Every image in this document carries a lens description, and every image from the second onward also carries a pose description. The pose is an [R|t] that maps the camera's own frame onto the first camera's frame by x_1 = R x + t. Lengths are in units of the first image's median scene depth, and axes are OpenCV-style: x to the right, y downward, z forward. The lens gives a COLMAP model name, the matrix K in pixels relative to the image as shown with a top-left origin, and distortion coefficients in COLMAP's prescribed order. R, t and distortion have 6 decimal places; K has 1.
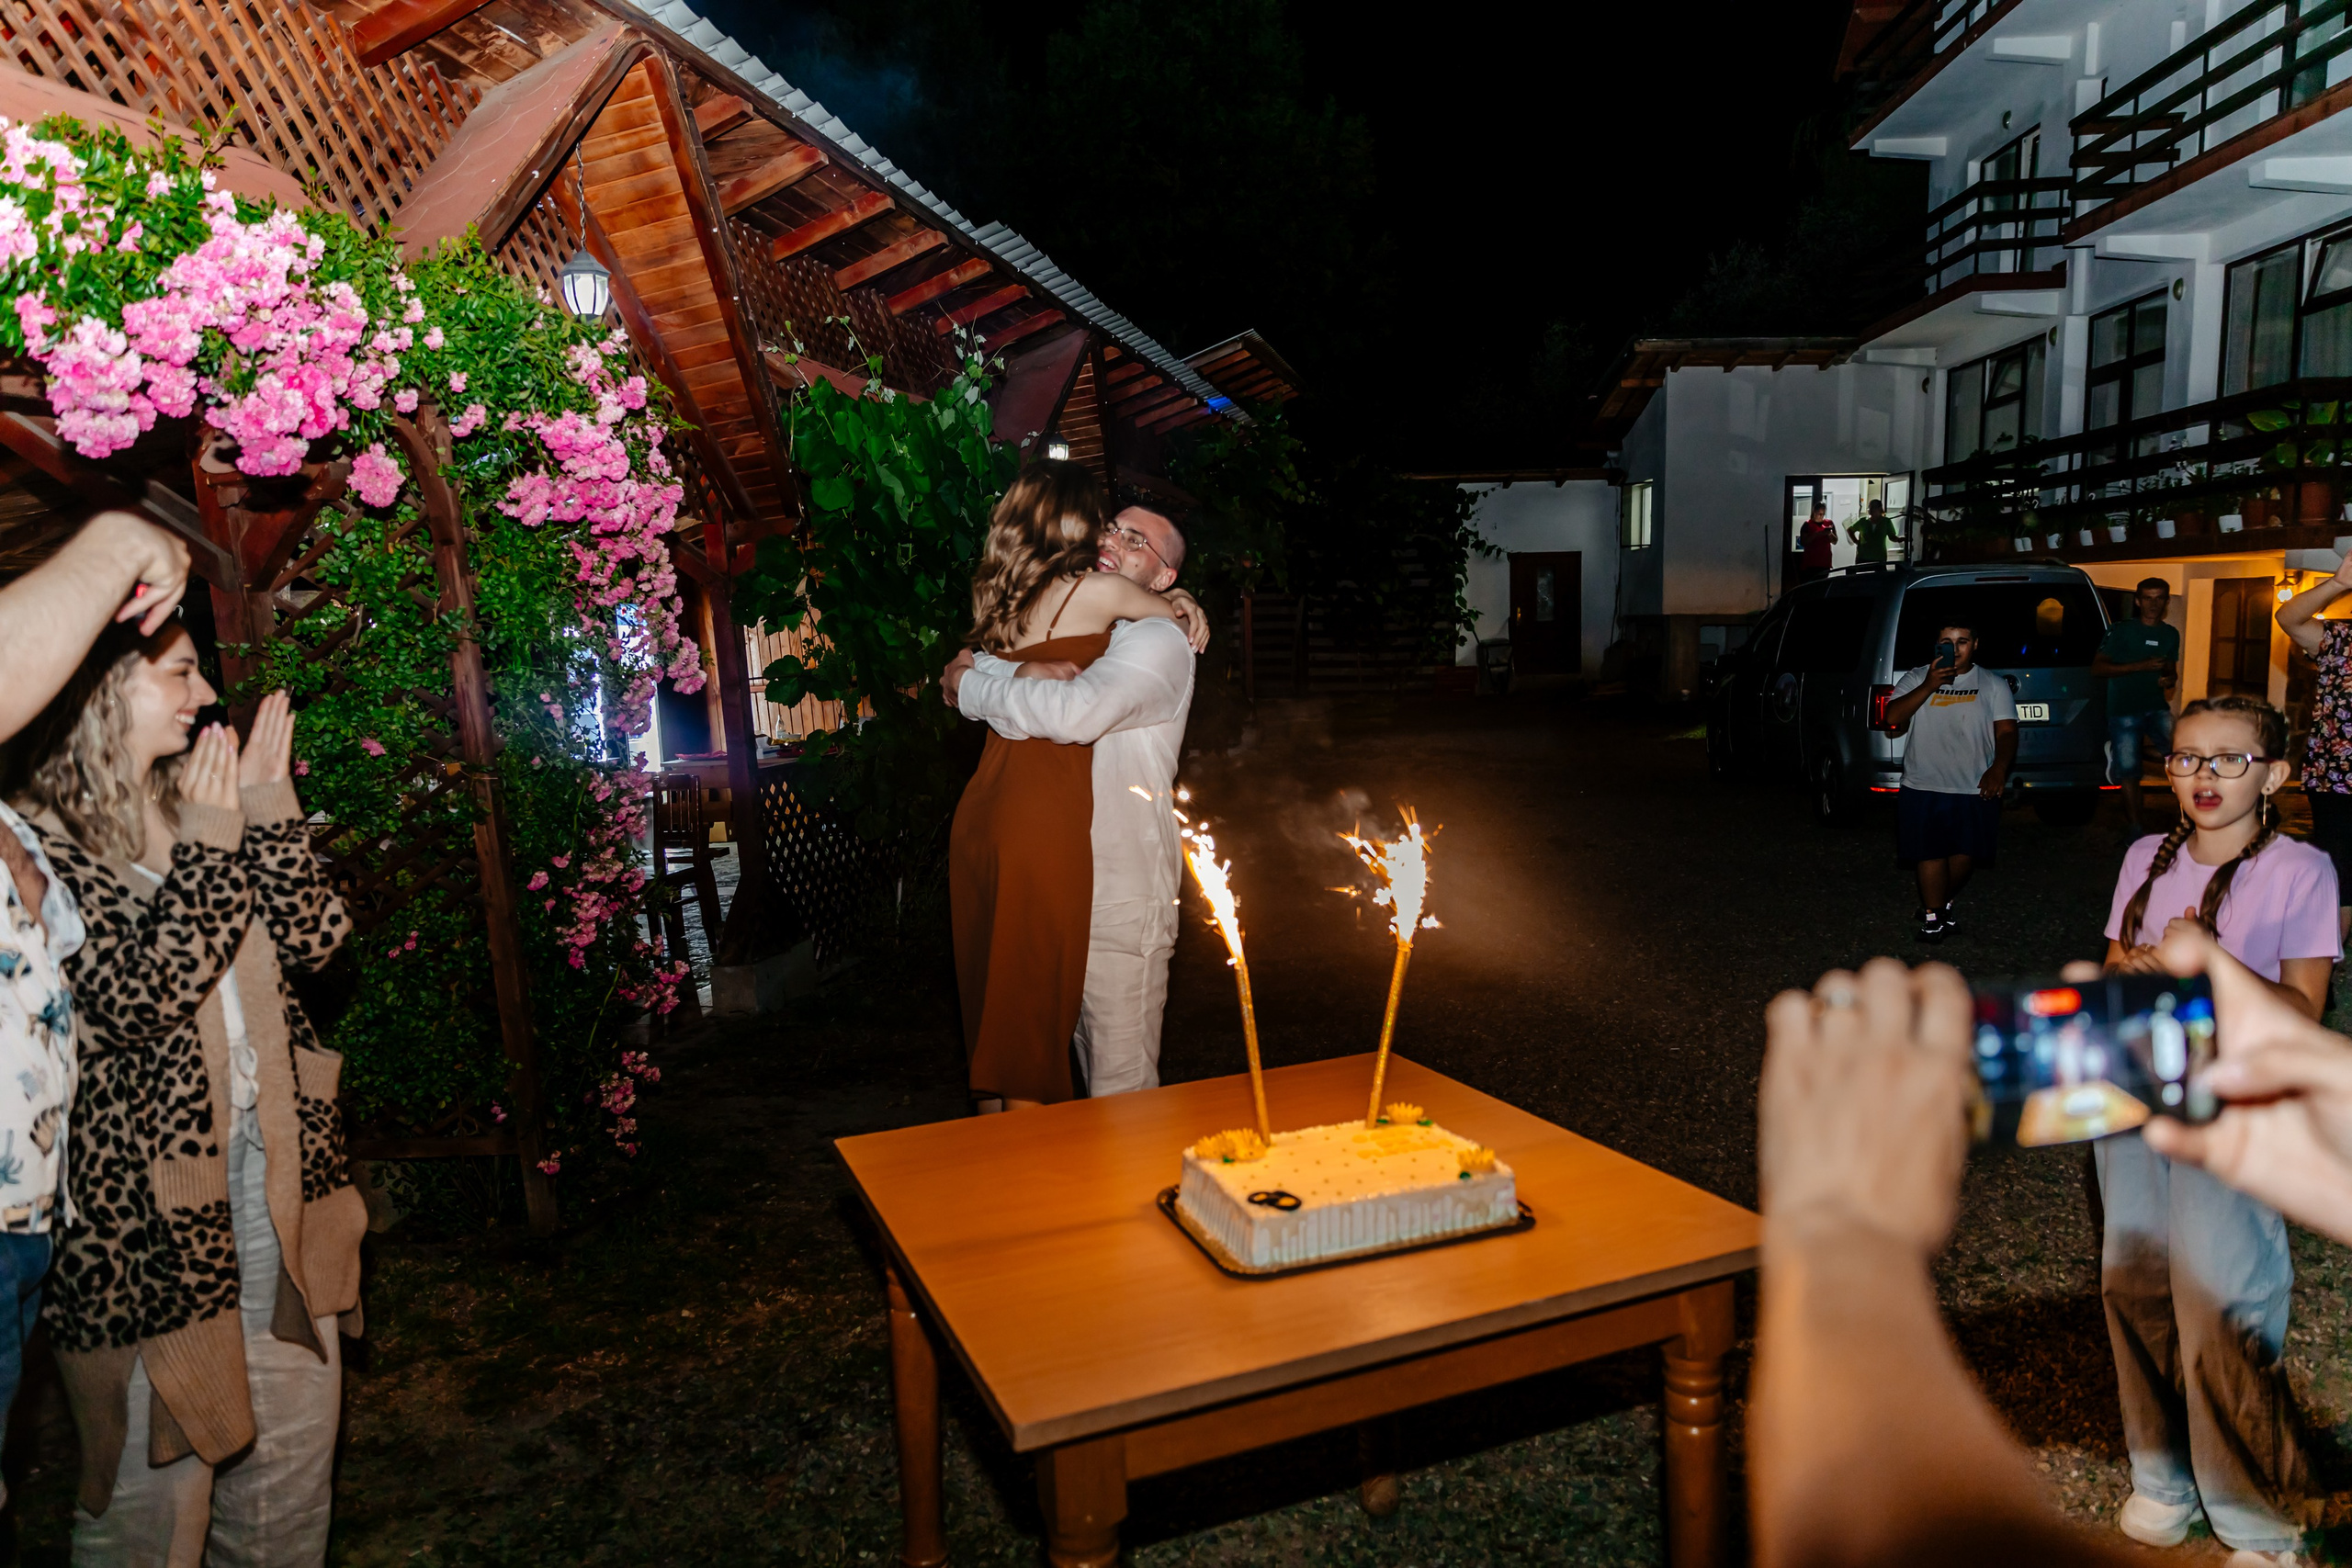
lens RADIAL K [[1494.9, 0, 1176.9], [0, 1494.9, 721.6], [0, 0, 1]] dist [0.005875, -0.001749]
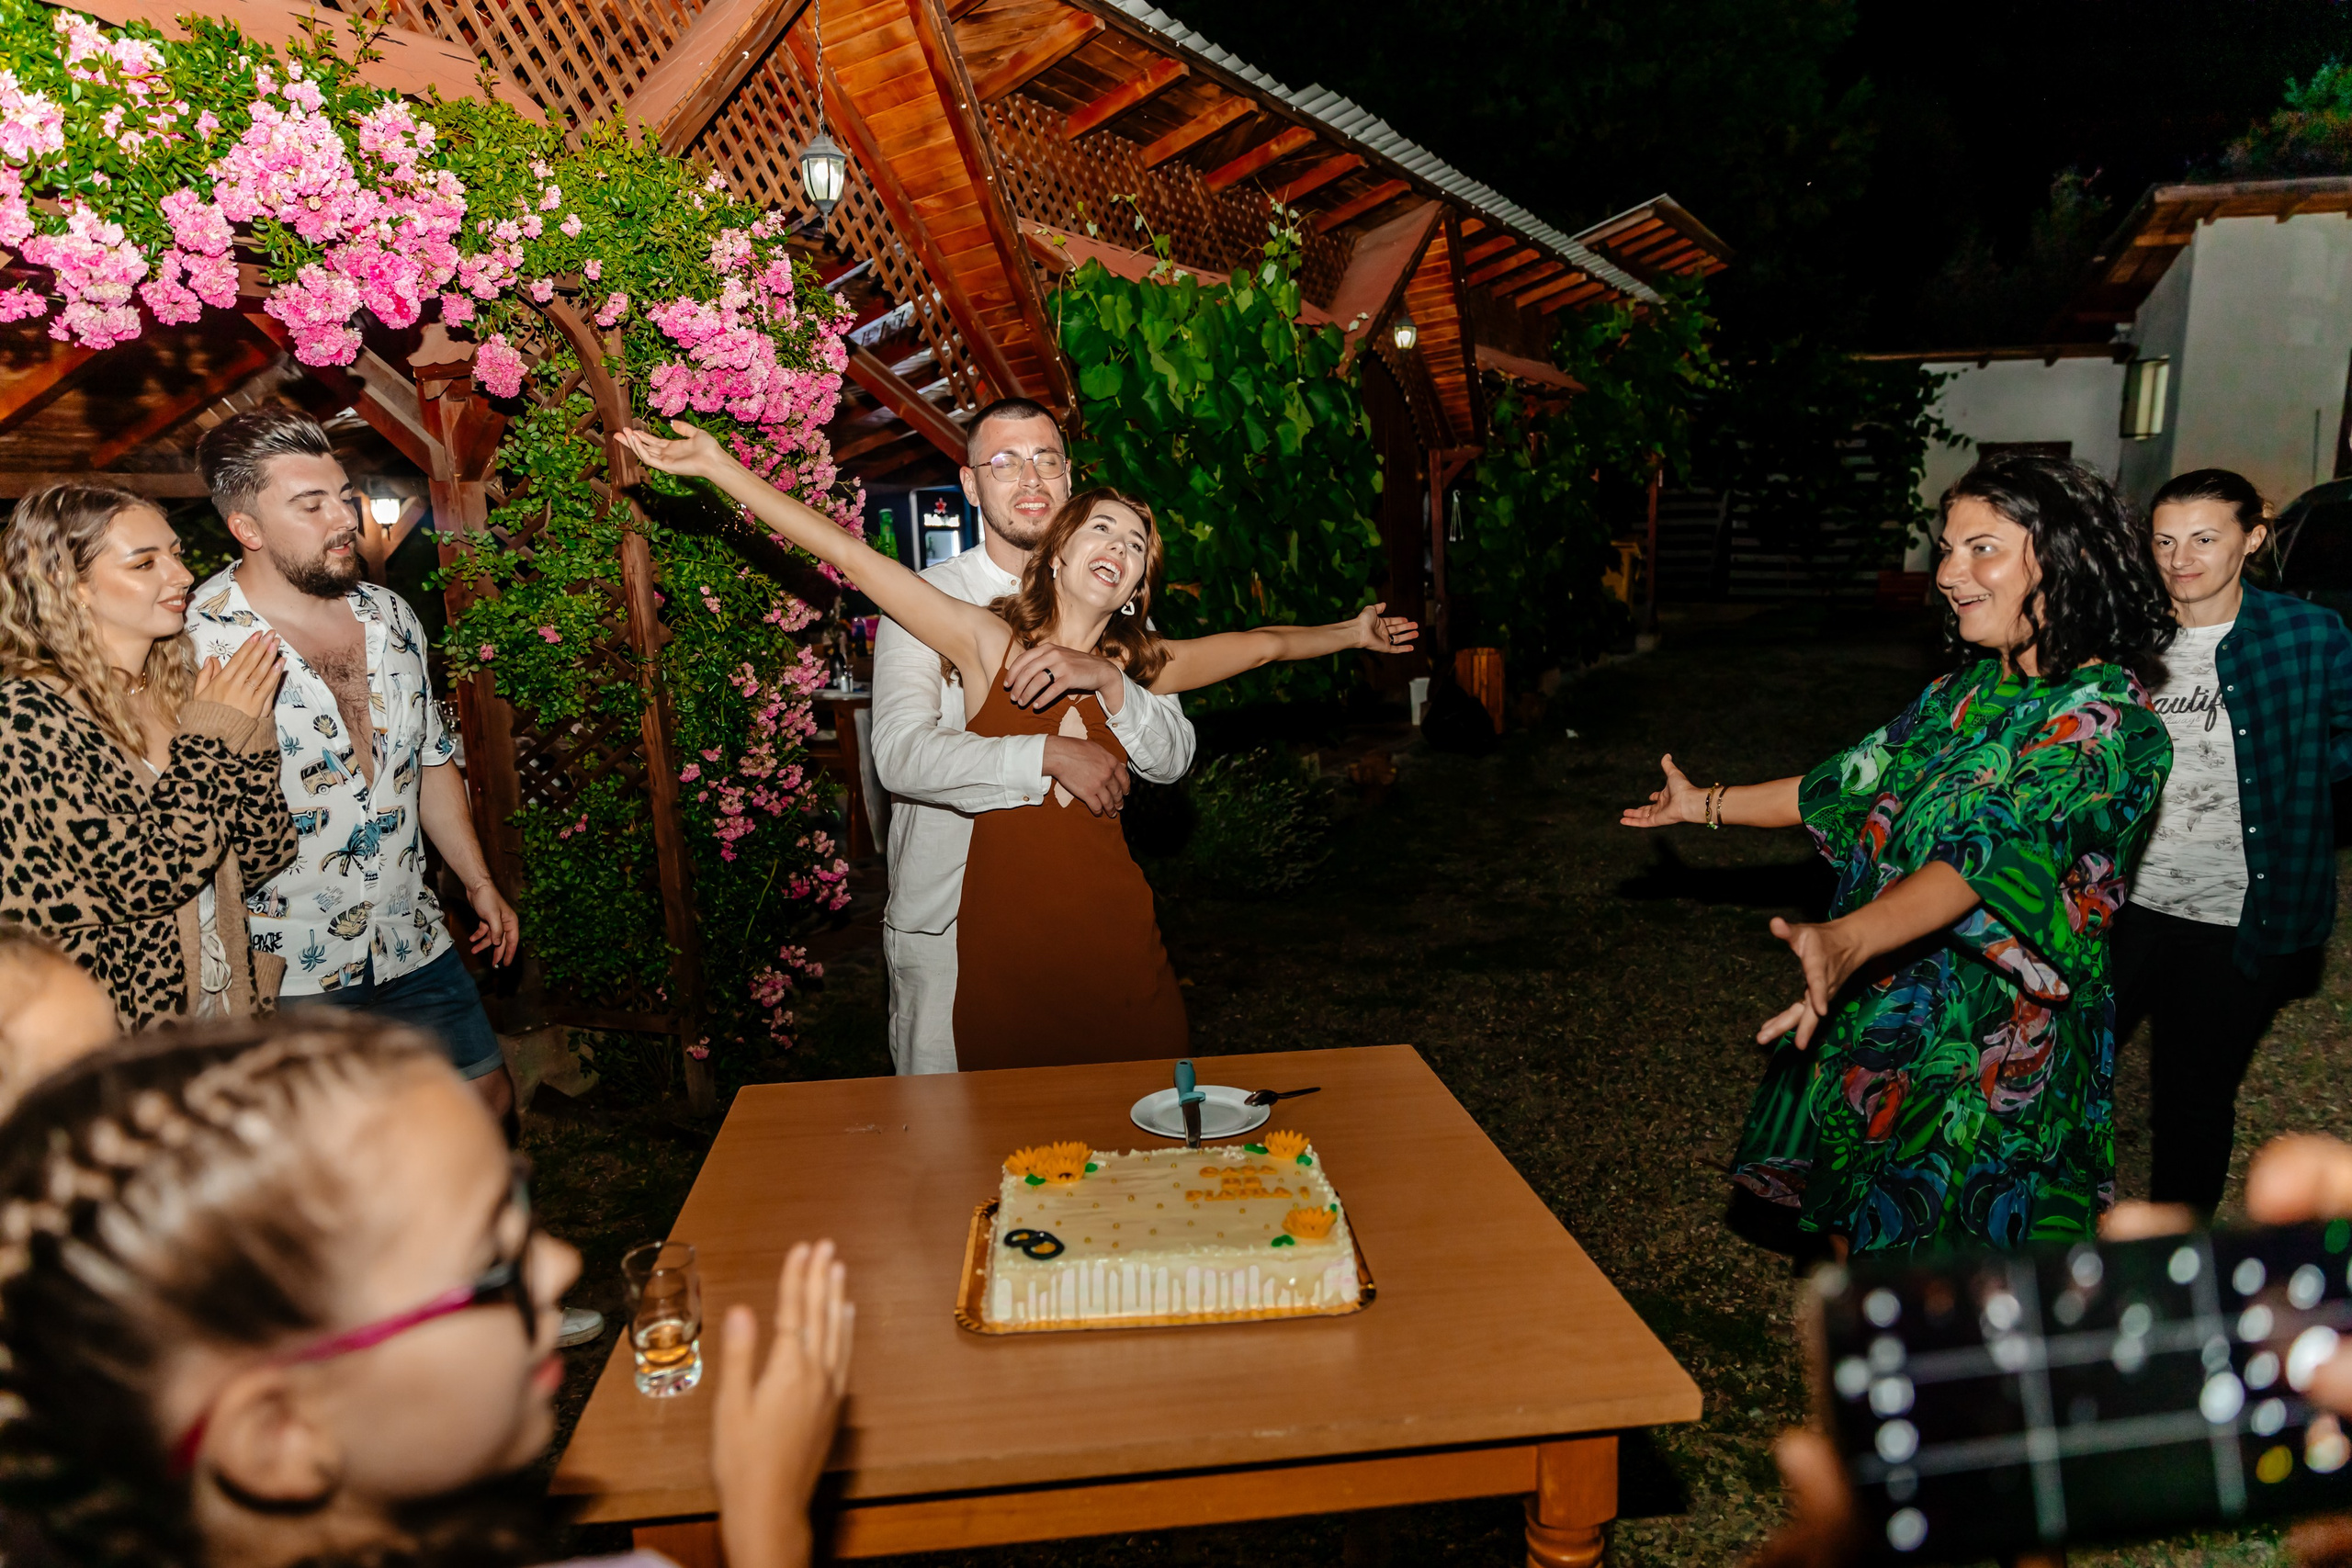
lens RADIAL K [[1494.9, 0, 1176.9], [0, 1494.9, 721.6], [0, 0, 1]] dist [0.005875, -0.001749]
pose [[0.960267, 0.052495, -0.274101, 0.093882], [-0.032602, 0.996526, 0.076638, -0.009295], [0.277172, -0.064657, 0.958642, 0.073168]]
